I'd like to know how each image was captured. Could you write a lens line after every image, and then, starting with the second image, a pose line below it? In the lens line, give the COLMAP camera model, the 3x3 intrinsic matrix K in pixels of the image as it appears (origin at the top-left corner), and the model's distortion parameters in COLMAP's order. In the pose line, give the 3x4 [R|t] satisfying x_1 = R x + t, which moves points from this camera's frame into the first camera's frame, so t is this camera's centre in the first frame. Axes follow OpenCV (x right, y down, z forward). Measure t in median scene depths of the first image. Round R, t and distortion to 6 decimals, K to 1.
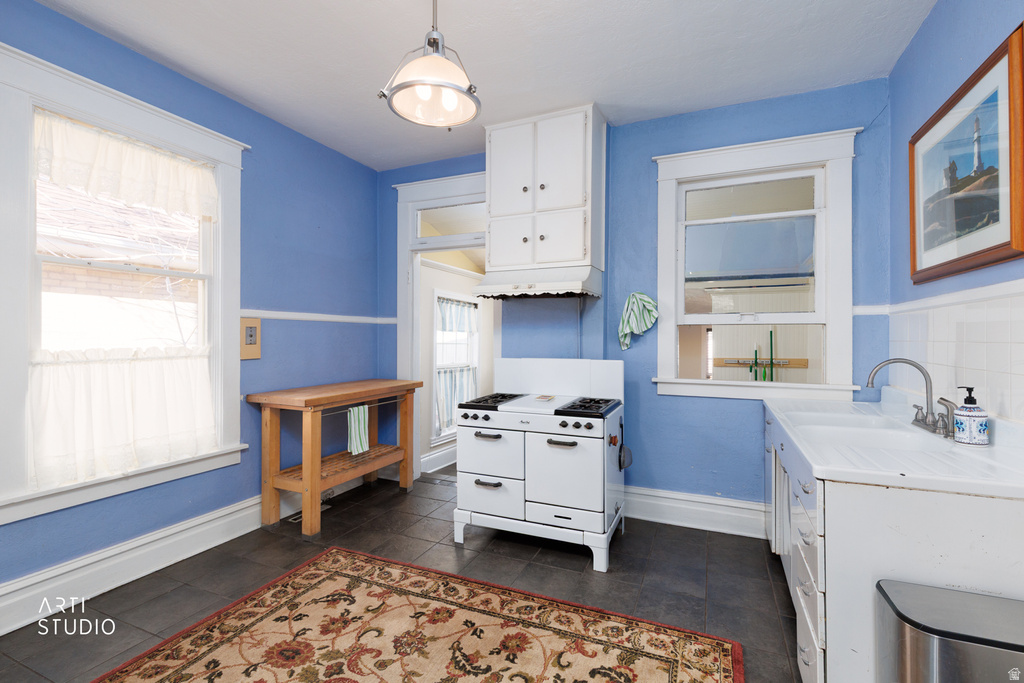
lens RADIAL K [[459.5, 0, 515.9], [0, 459.5, 338.5], [0, 0, 1]] dist [0.004979, -0.000447]
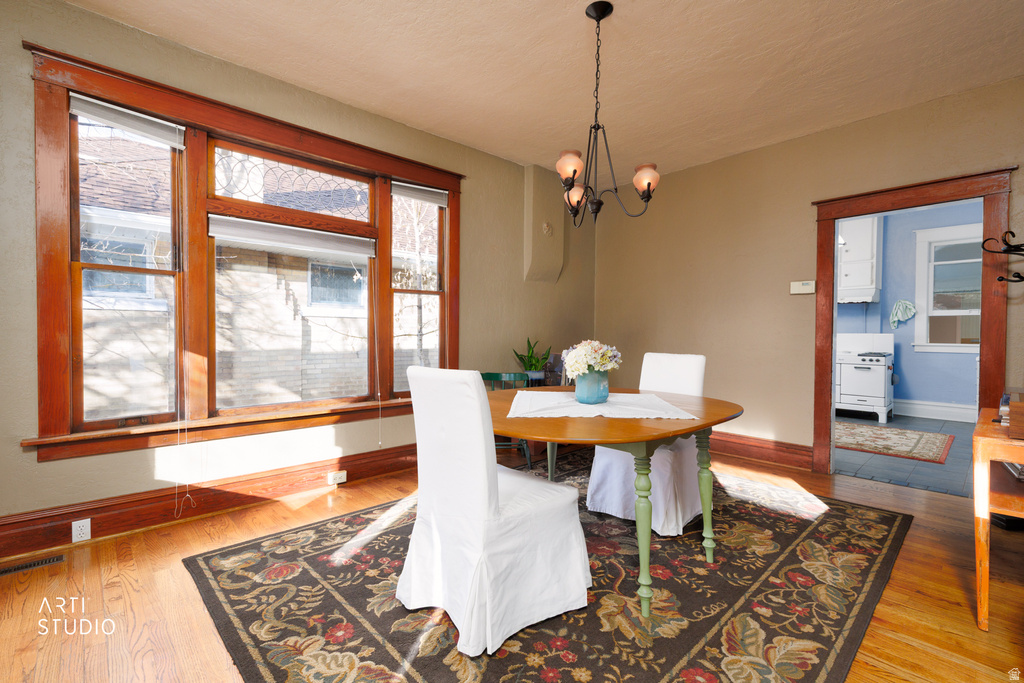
lens RADIAL K [[459.5, 0, 515.9], [0, 459.5, 338.5], [0, 0, 1]] dist [0.004979, -0.000447]
pose [[0.921711, 0.009515, -0.387760, -0.519377], [-0.004754, 0.999901, 0.013235, 0.049492], [0.387847, -0.010355, 0.921665, -1.538989]]
